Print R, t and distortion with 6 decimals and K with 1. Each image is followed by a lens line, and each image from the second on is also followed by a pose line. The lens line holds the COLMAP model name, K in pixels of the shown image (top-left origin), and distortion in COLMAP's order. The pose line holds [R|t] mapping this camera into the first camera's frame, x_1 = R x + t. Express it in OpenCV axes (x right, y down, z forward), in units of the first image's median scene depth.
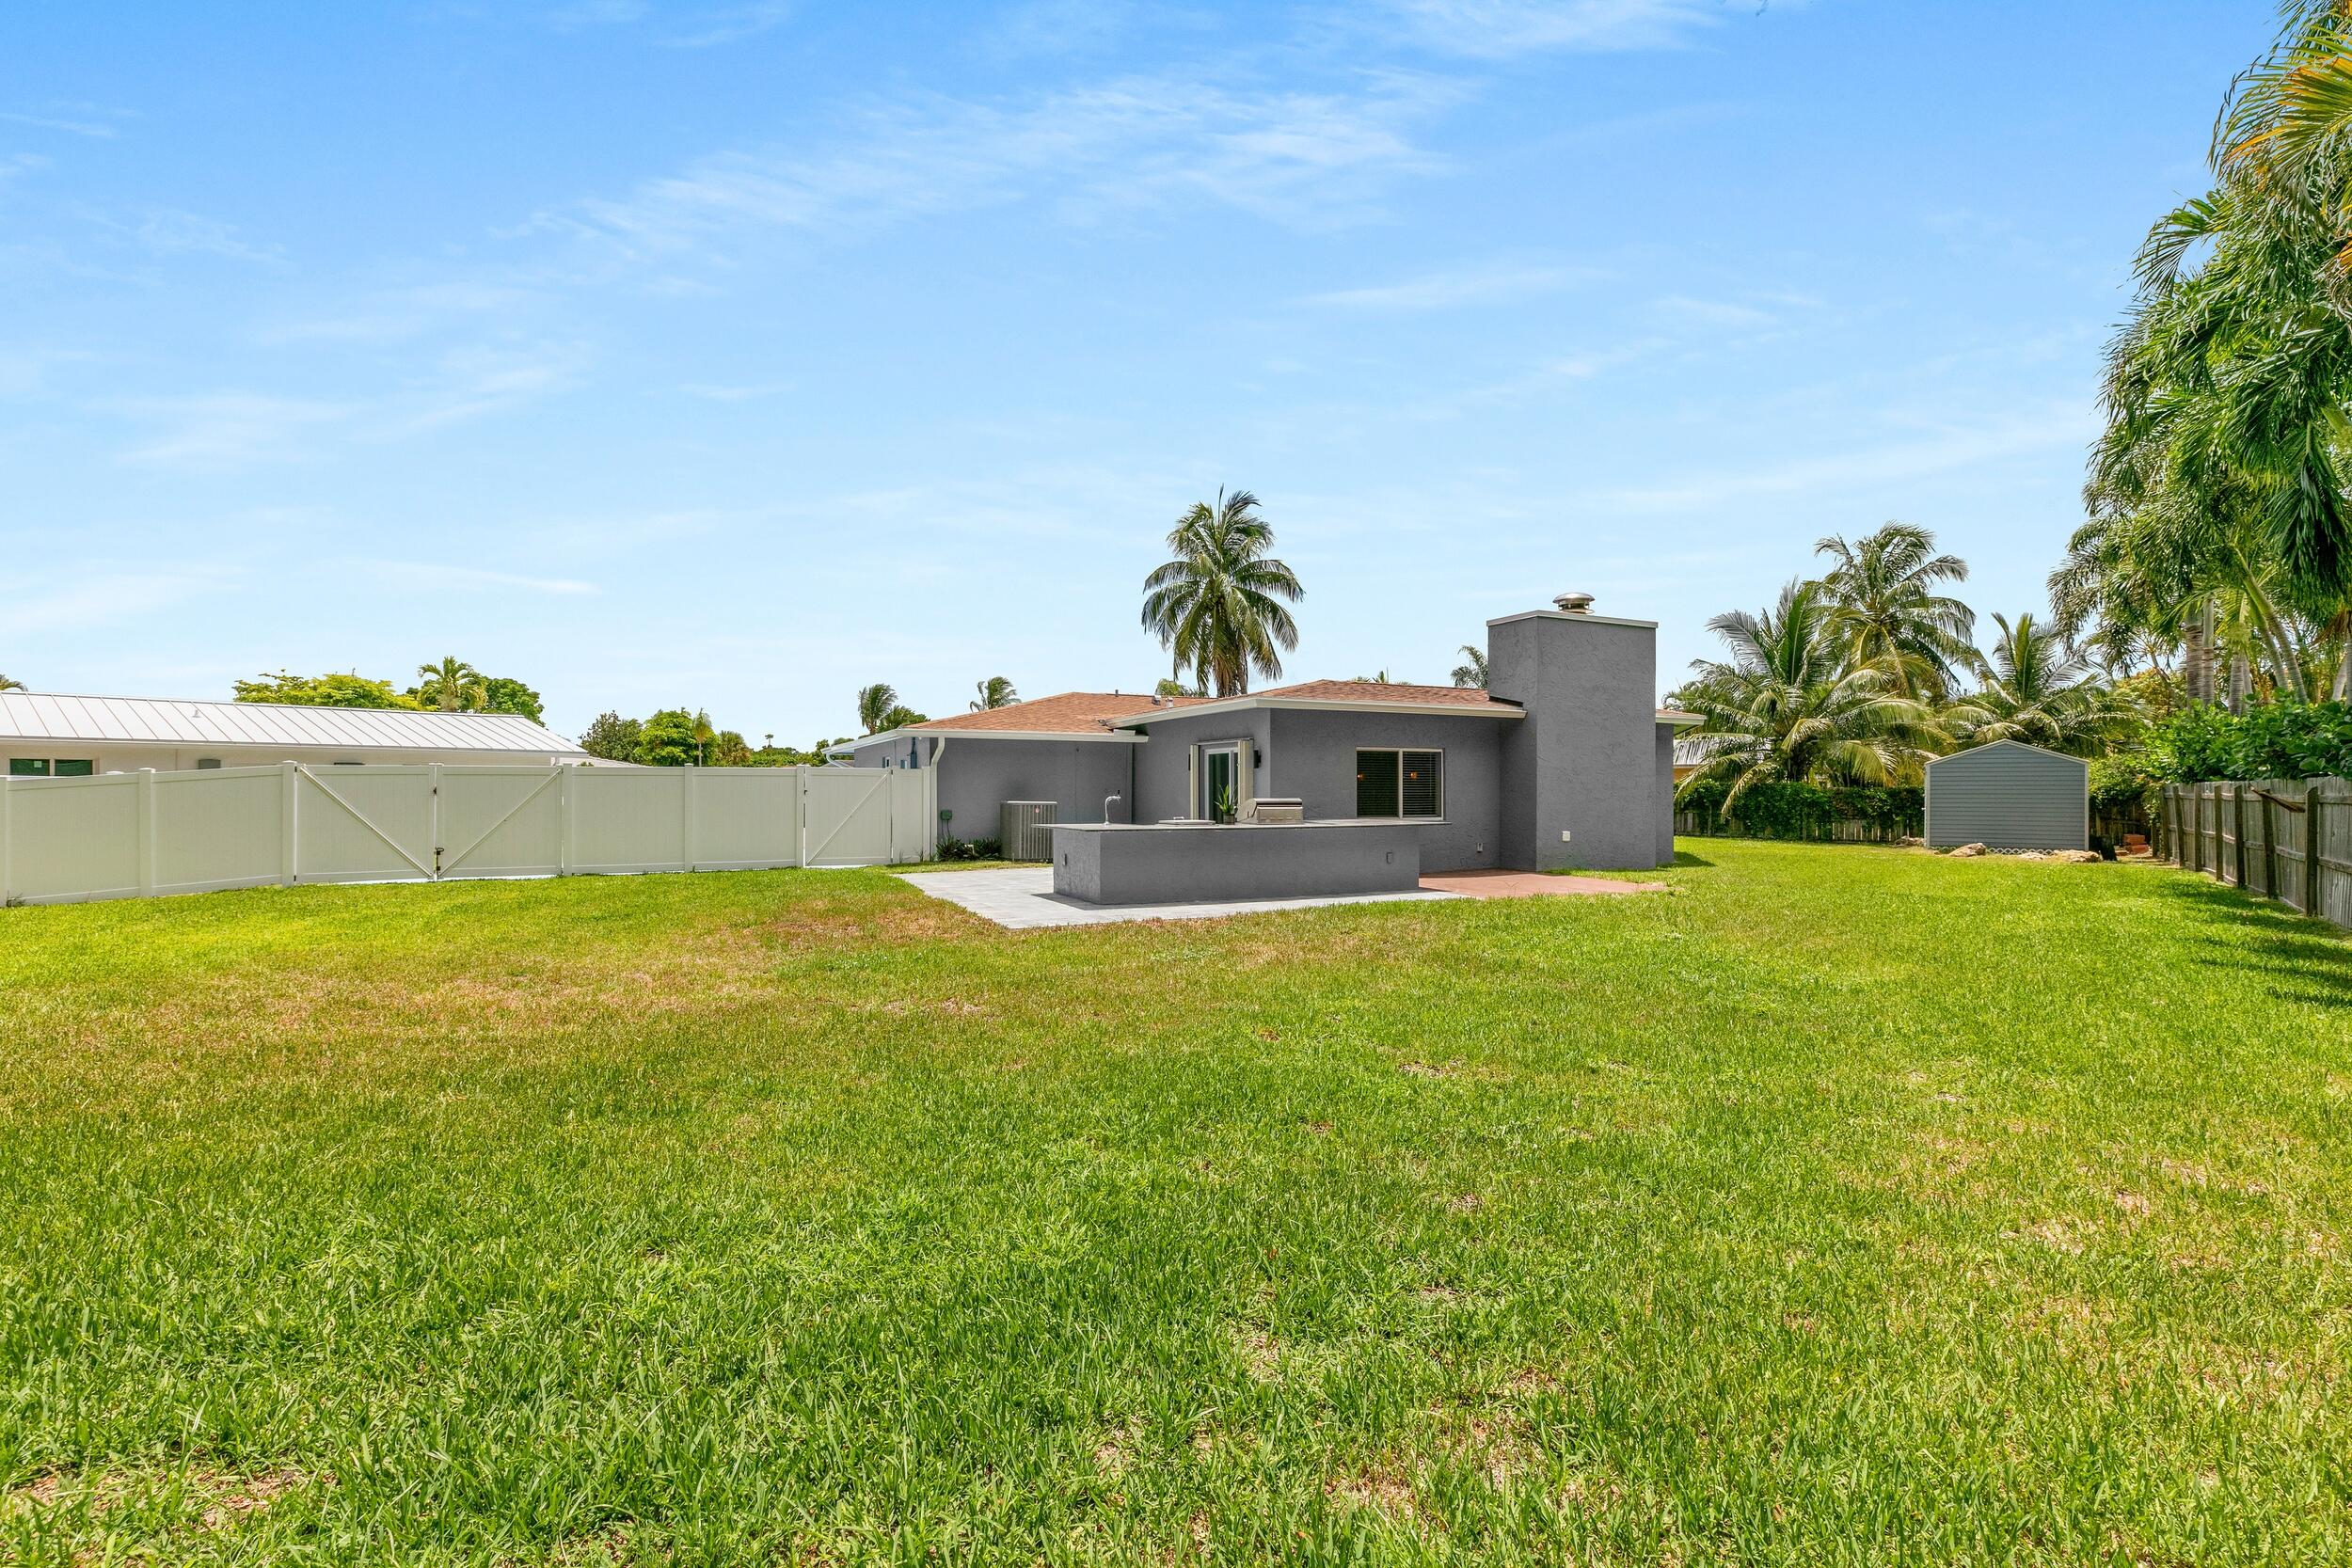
lens RADIAL K [[1059.2, 0, 1167.3], [0, 1059.2, 775.3], [0, 0, 1]] dist [0.005064, -0.000750]
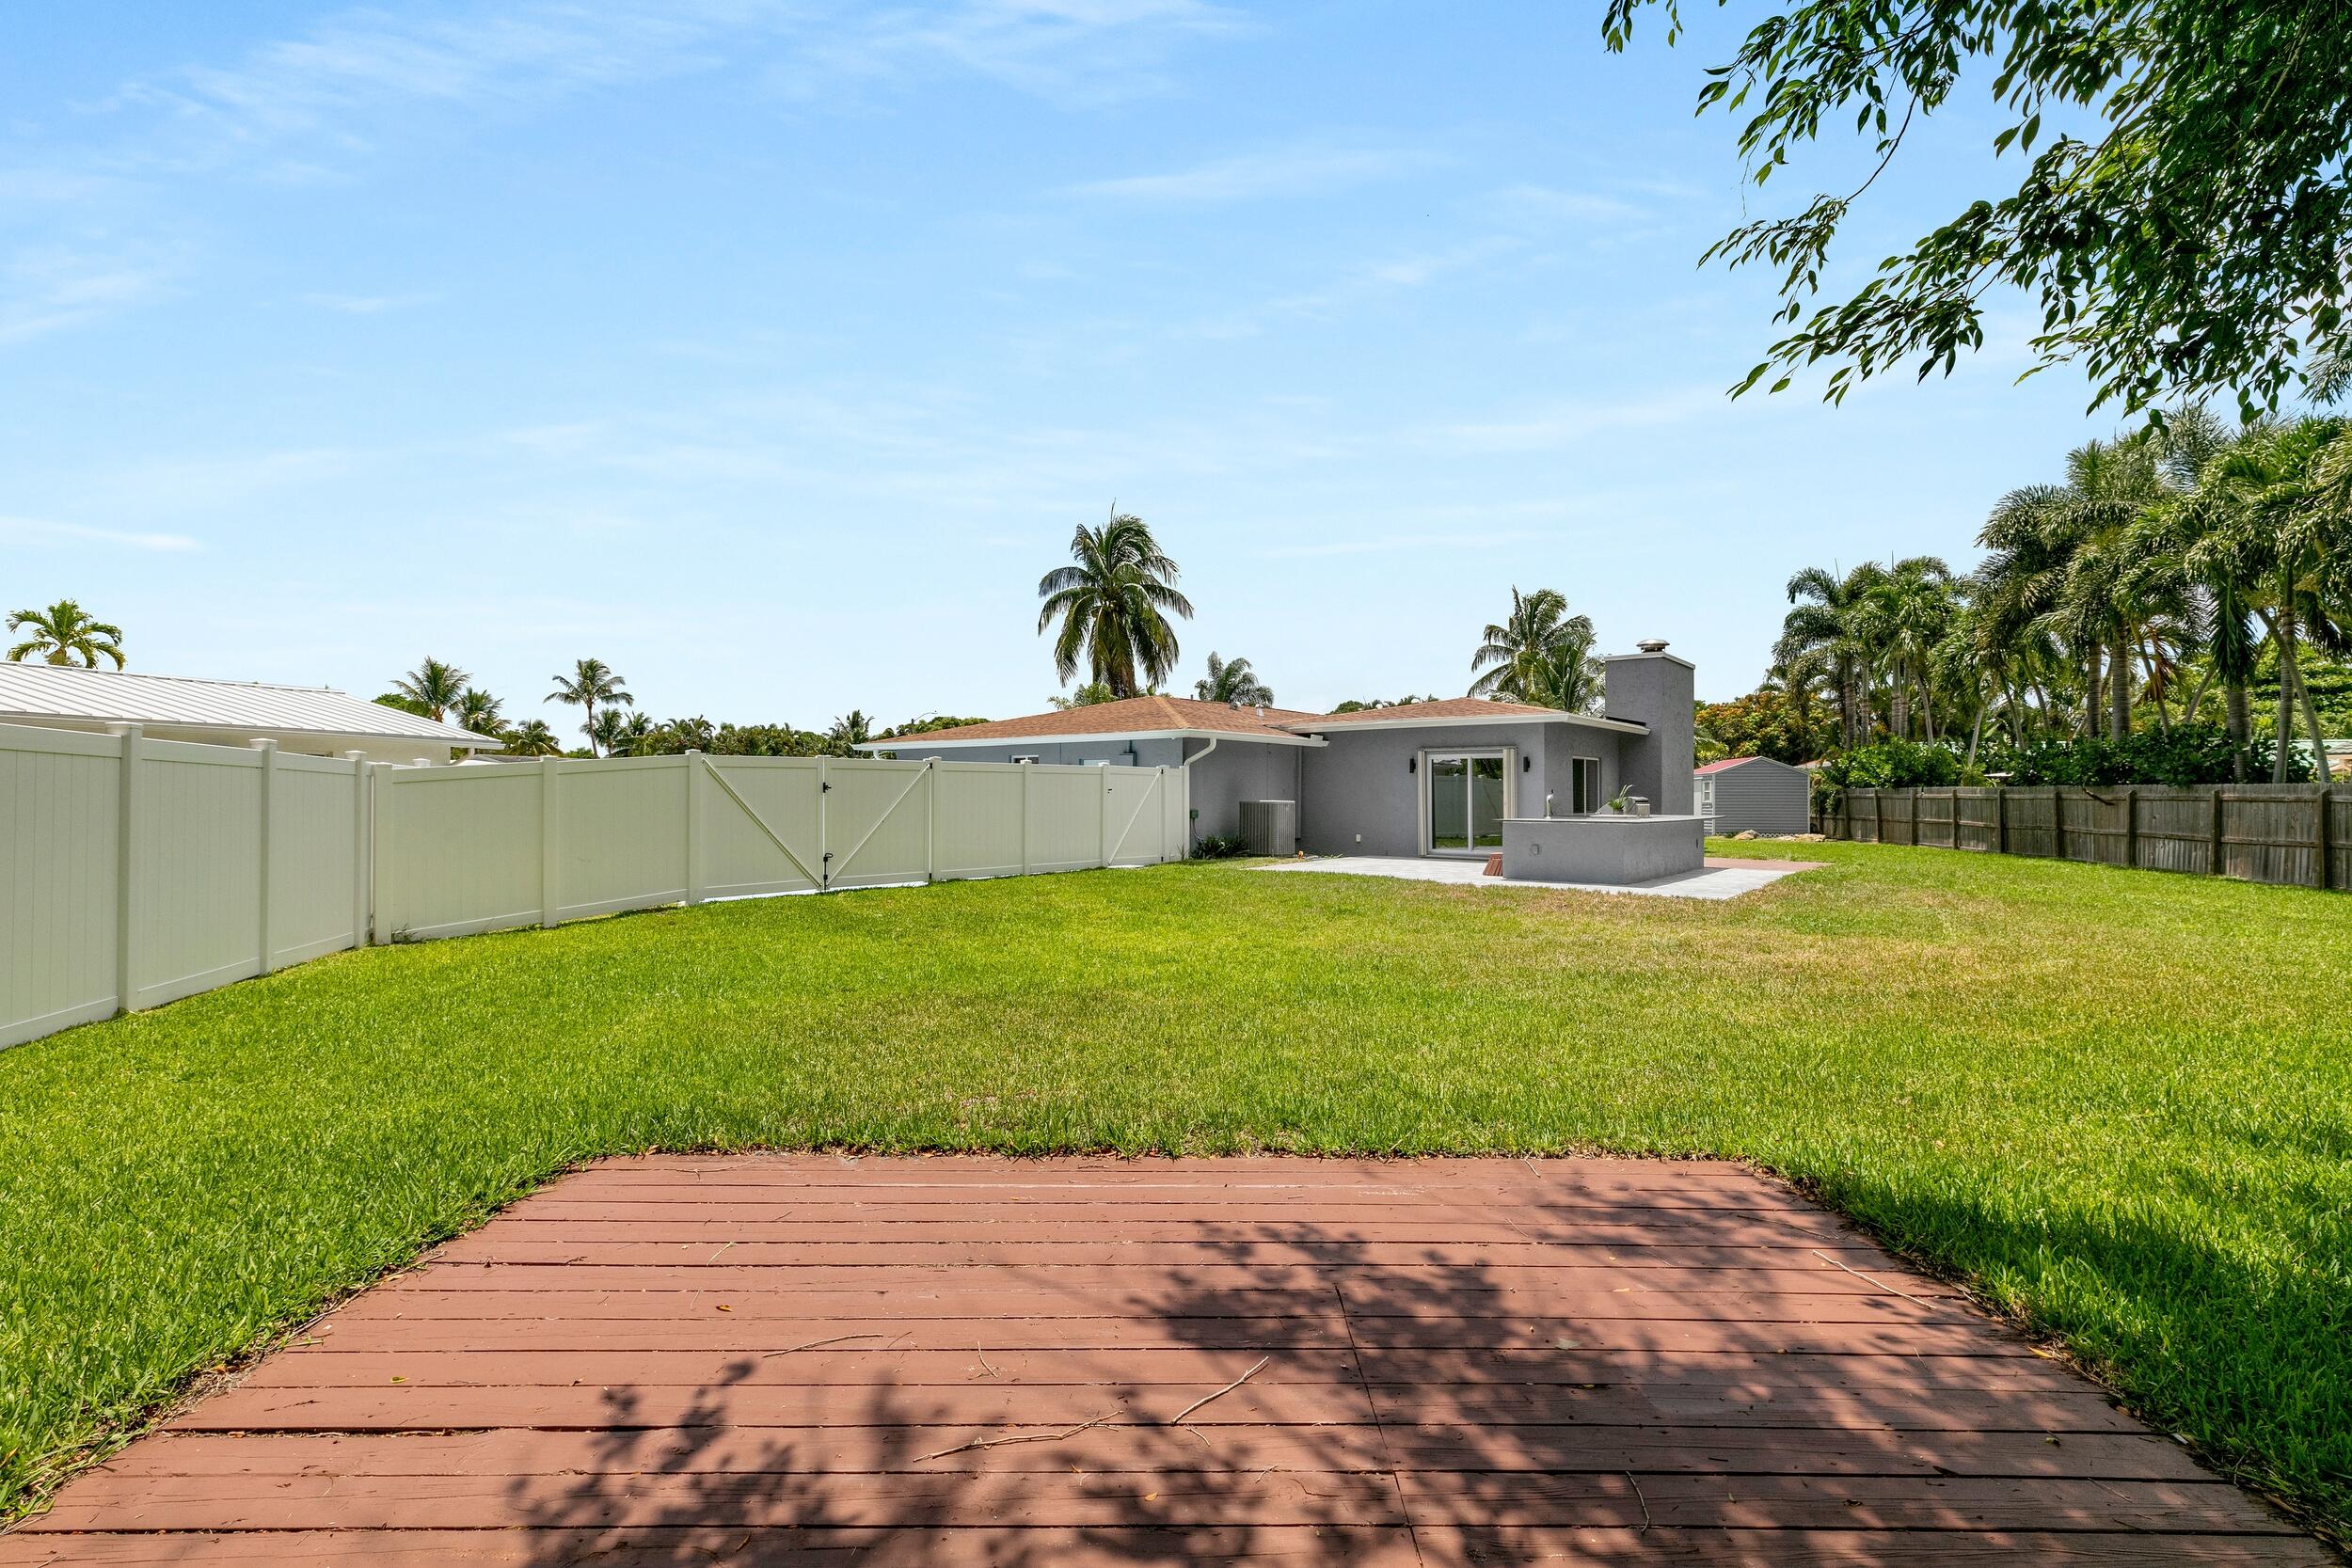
lens RADIAL K [[1059.2, 0, 1172.2], [0, 1059.2, 789.1], [0, 0, 1]] dist [0.005064, -0.000750]
pose [[0.899289, 0.002511, 0.437348, -0.528772], [-0.006476, 0.999950, 0.007575, 0.004261], [-0.437308, -0.009645, 0.899260, 0.061224]]
